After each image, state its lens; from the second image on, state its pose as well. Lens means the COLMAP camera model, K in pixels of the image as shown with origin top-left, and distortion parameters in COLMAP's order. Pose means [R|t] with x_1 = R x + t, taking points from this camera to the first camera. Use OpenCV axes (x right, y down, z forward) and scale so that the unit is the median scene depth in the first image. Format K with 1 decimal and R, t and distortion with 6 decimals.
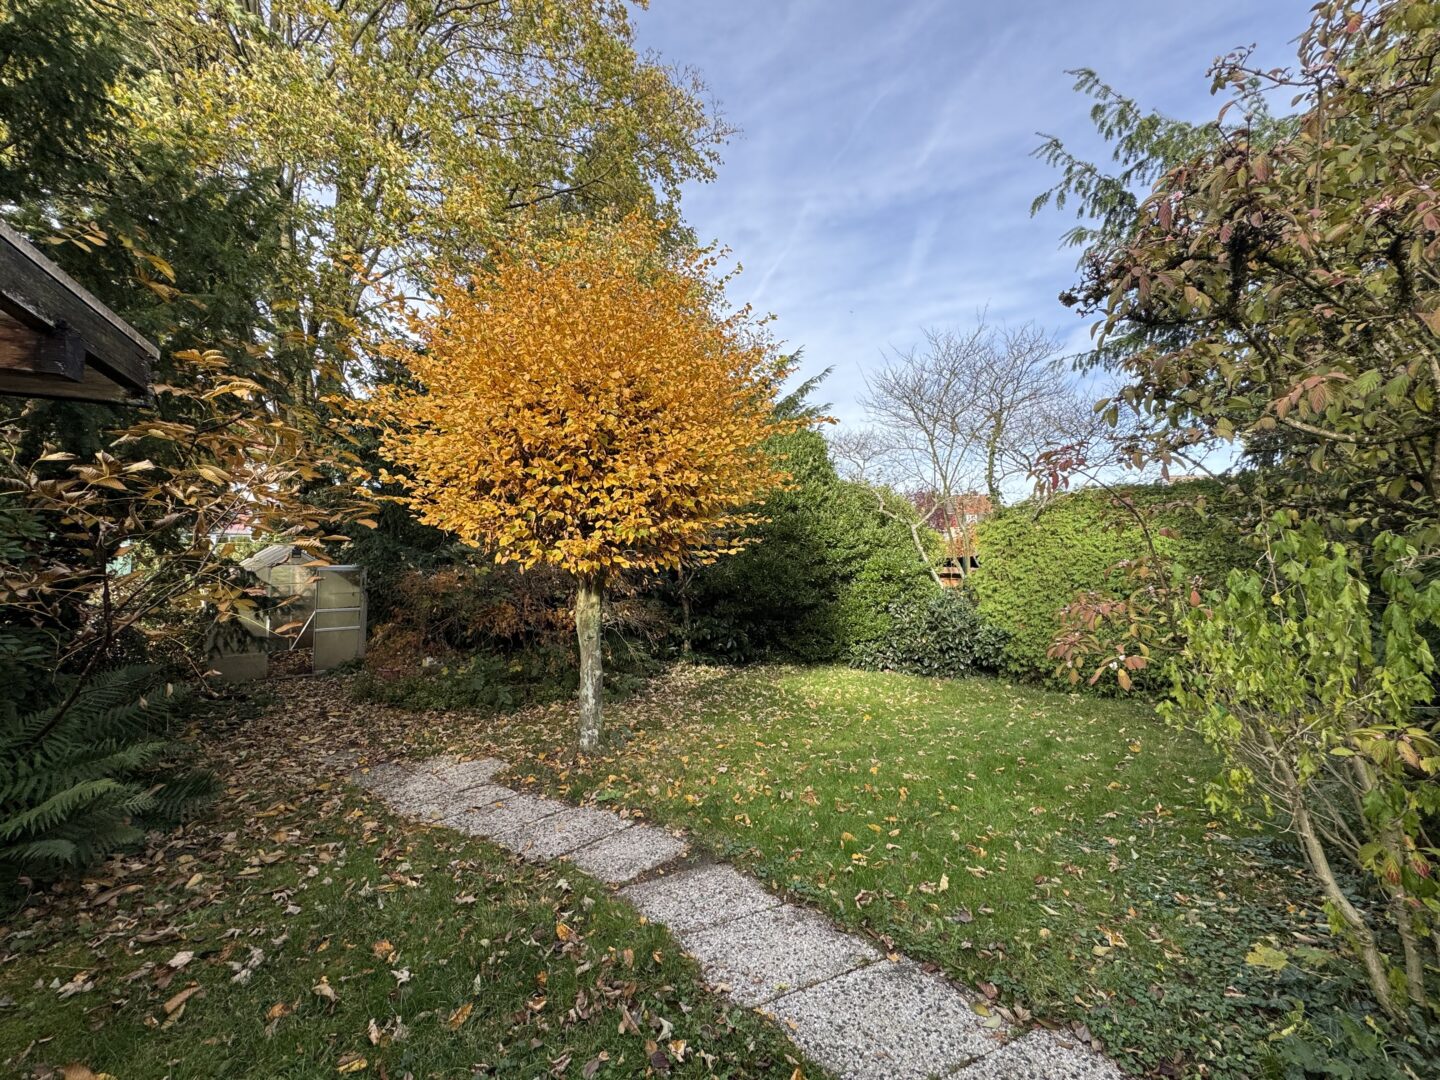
lens RADIAL K [[573.4, 0, 720.3], [0, 573.4, 546.2], [0, 0, 1]] dist [-0.002487, -0.000155]
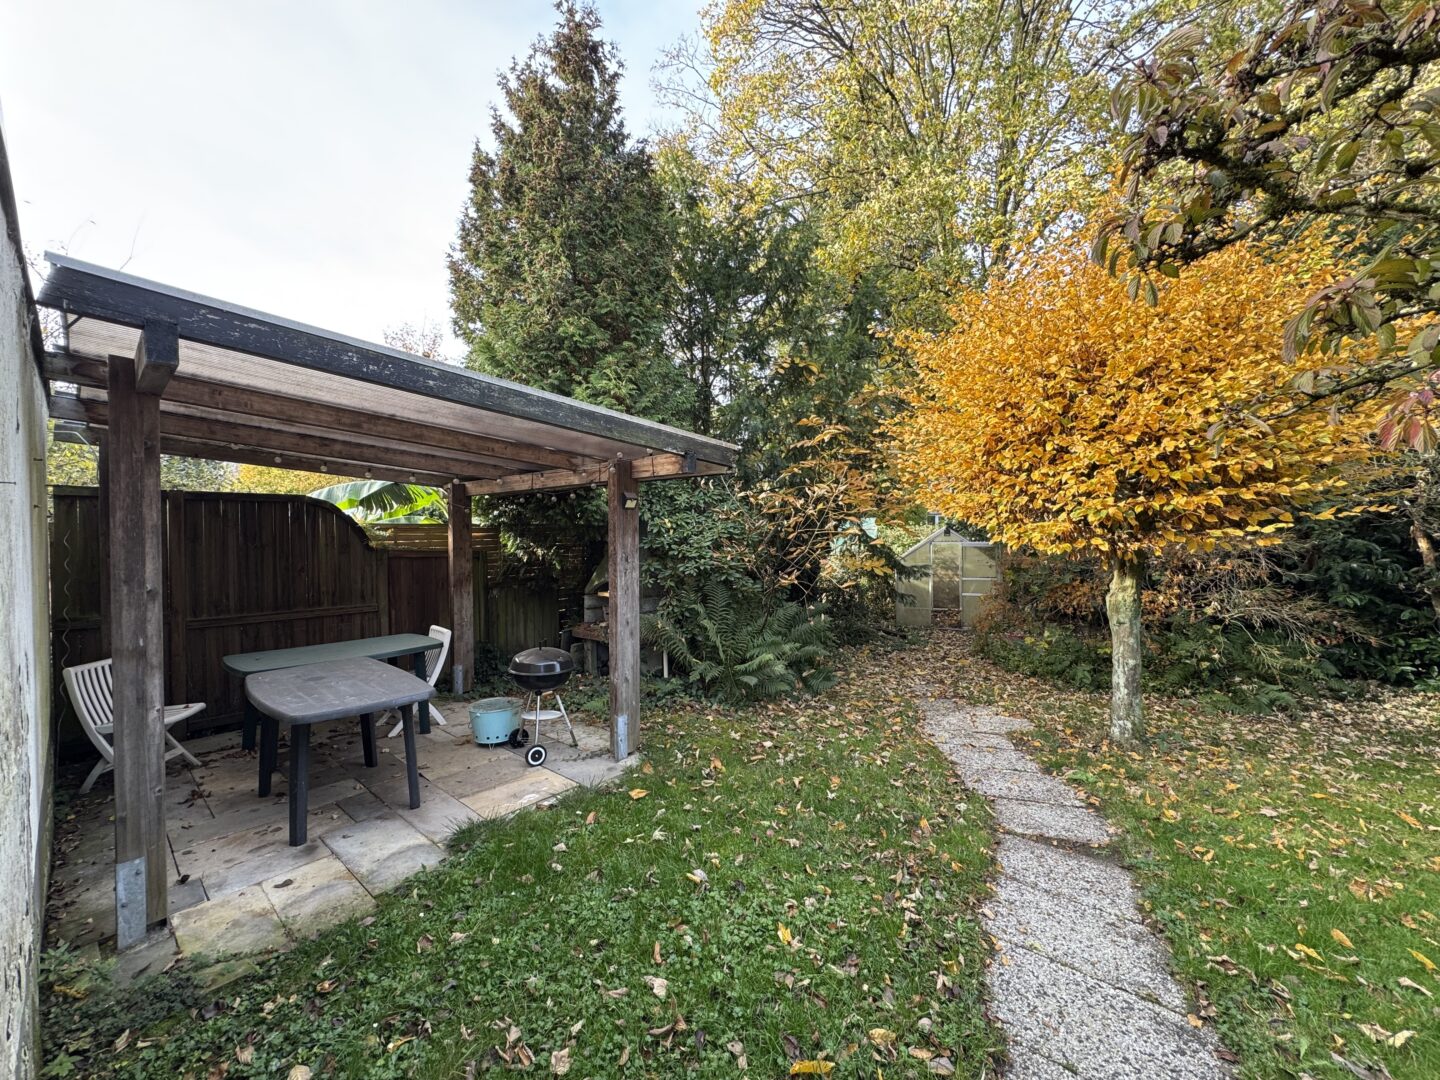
lens RADIAL K [[573.4, 0, 720.8], [0, 573.4, 541.6], [0, 0, 1]] dist [-0.002487, -0.000155]
pose [[0.410145, 0.000072, -0.912021, 0.432768], [0.033332, 0.999331, 0.015069, -0.011953], [0.911411, -0.036580, 0.409868, 0.026636]]
